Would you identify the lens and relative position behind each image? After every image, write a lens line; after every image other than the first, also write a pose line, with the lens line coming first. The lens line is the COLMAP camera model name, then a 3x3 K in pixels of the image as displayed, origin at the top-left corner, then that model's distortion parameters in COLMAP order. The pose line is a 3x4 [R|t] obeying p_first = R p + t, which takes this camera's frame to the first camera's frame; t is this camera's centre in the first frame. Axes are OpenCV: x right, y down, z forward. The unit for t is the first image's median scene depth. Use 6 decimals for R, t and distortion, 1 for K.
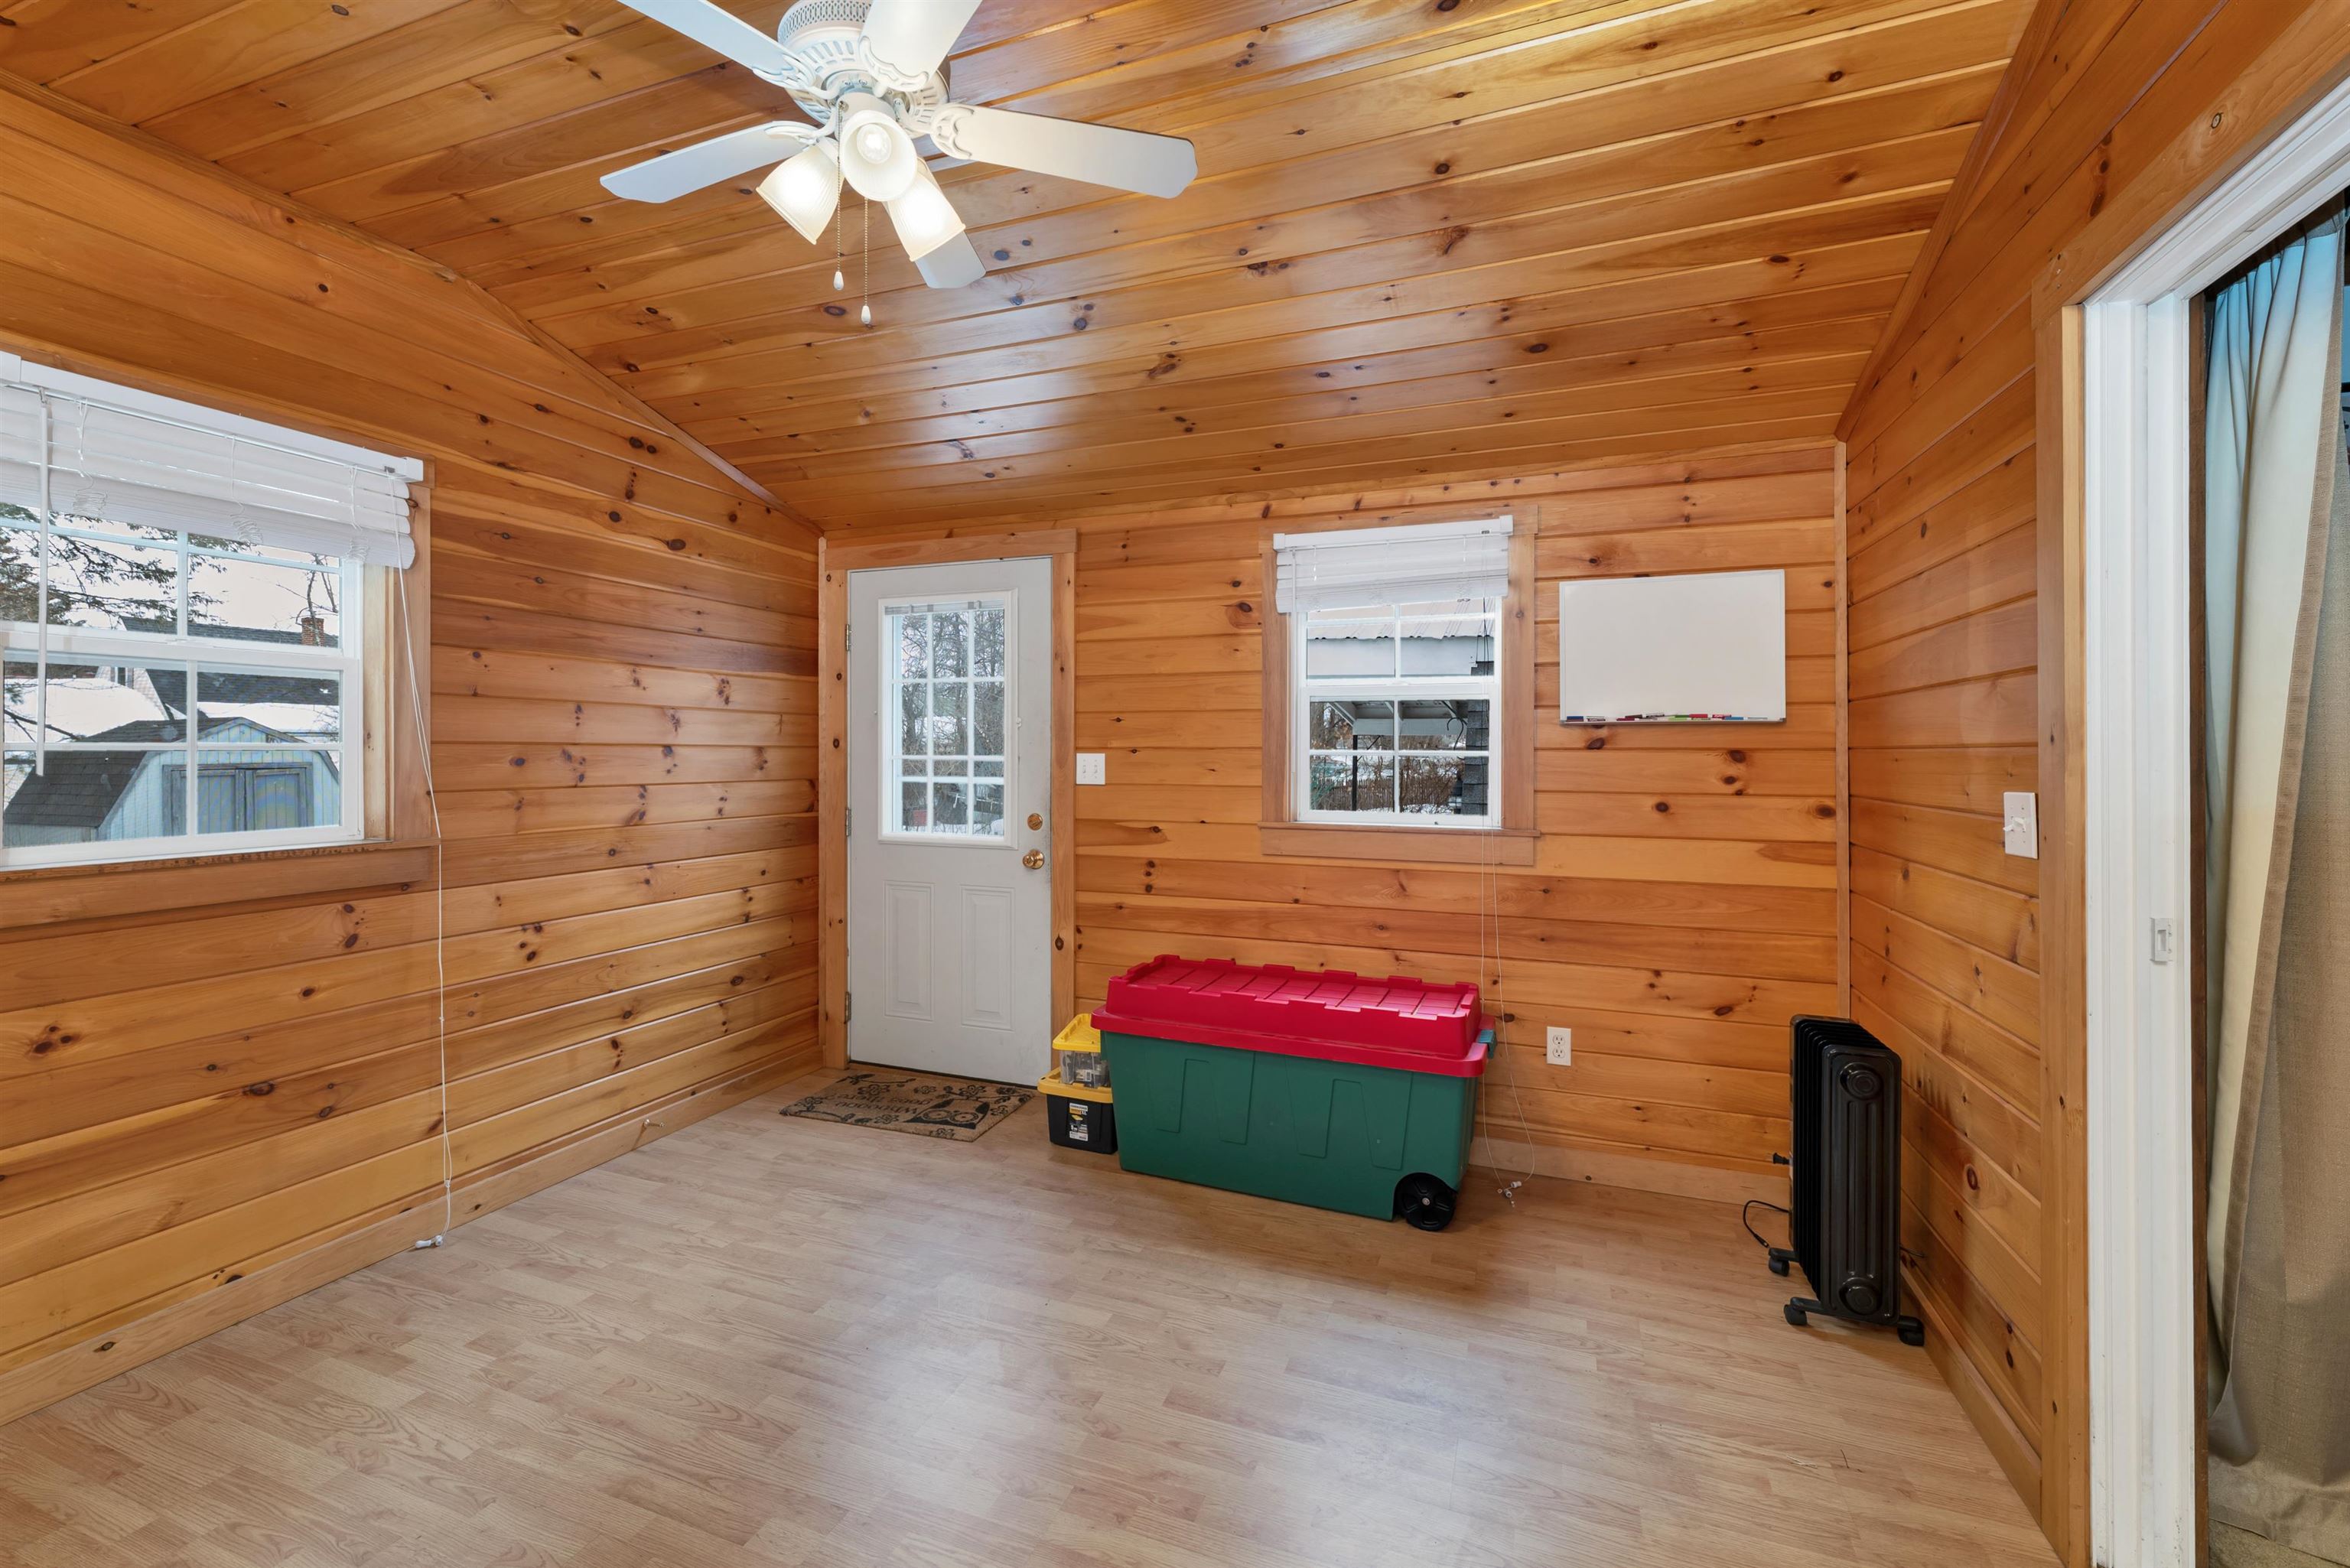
lens RADIAL K [[972.4, 0, 1168.4], [0, 972.4, 757.3], [0, 0, 1]] dist [0.000339, 0.000048]
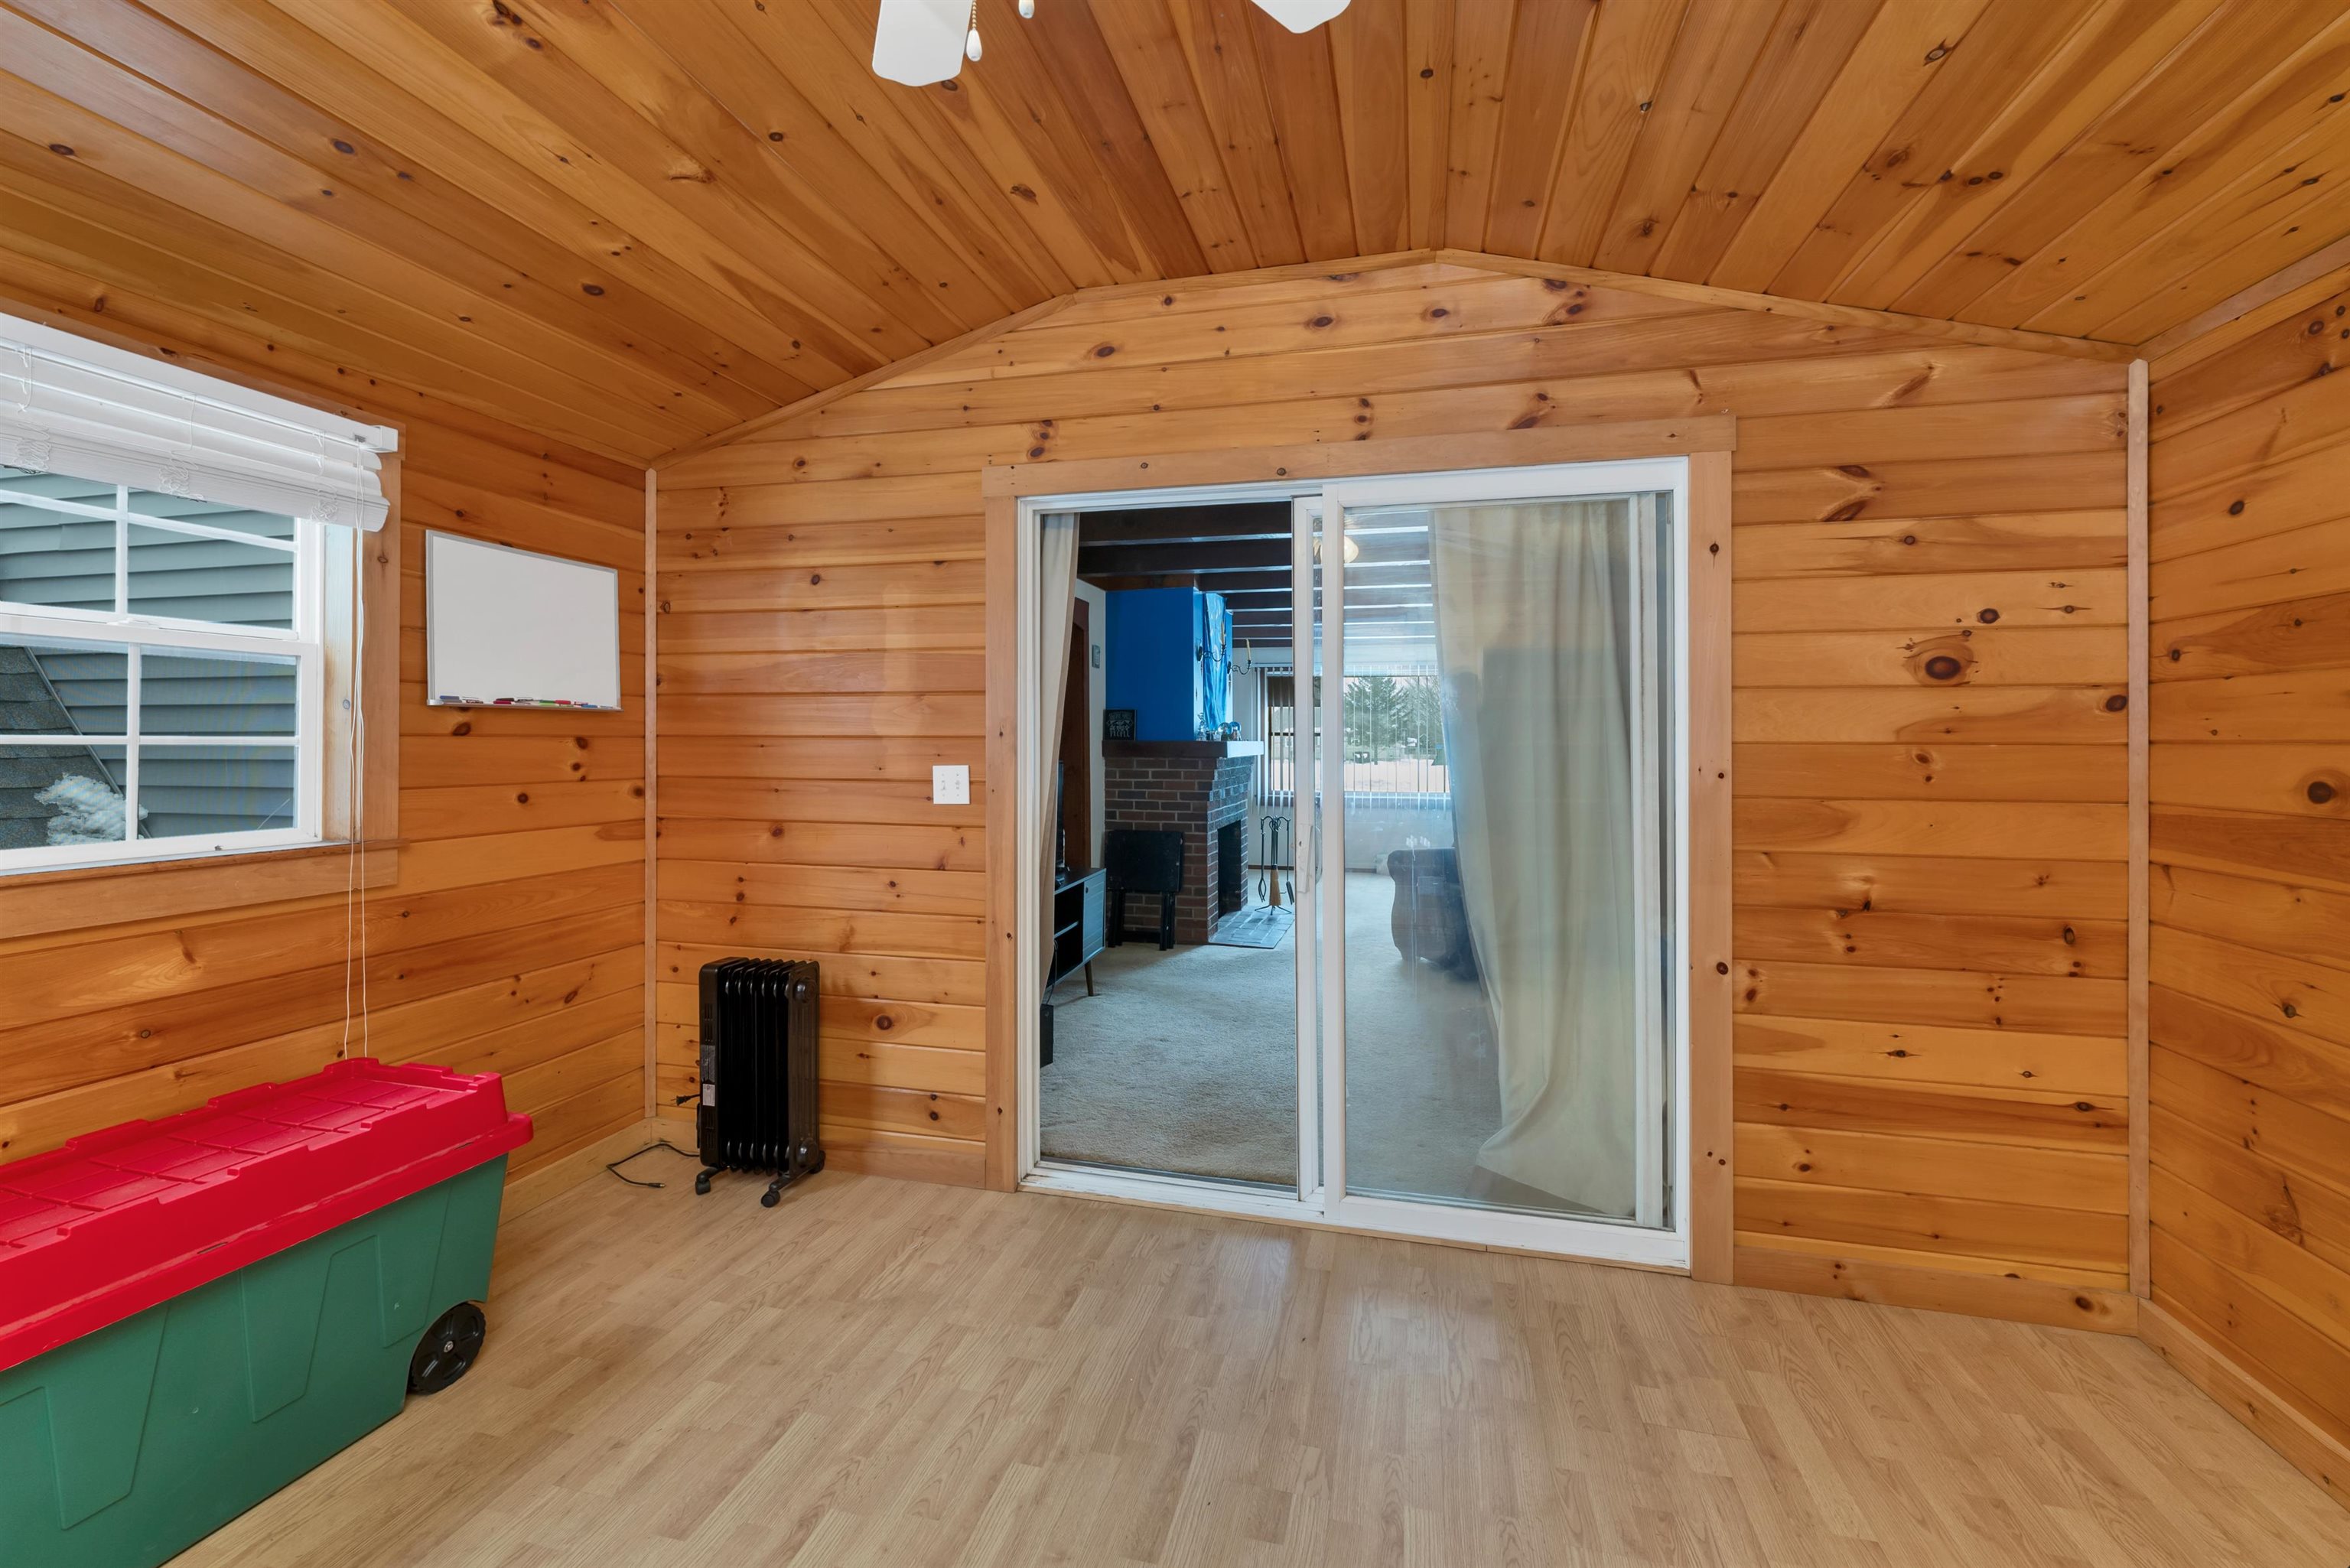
lens RADIAL K [[983.9, 0, 1169.8], [0, 983.9, 738.2], [0, 0, 1]] dist [0.000553, 0.000141]
pose [[-0.110854, 0.001393, 0.993836, -0.523857], [-0.001405, 0.999998, -0.001558, -0.005775], [-0.993836, -0.001569, -0.110852, 0.515889]]
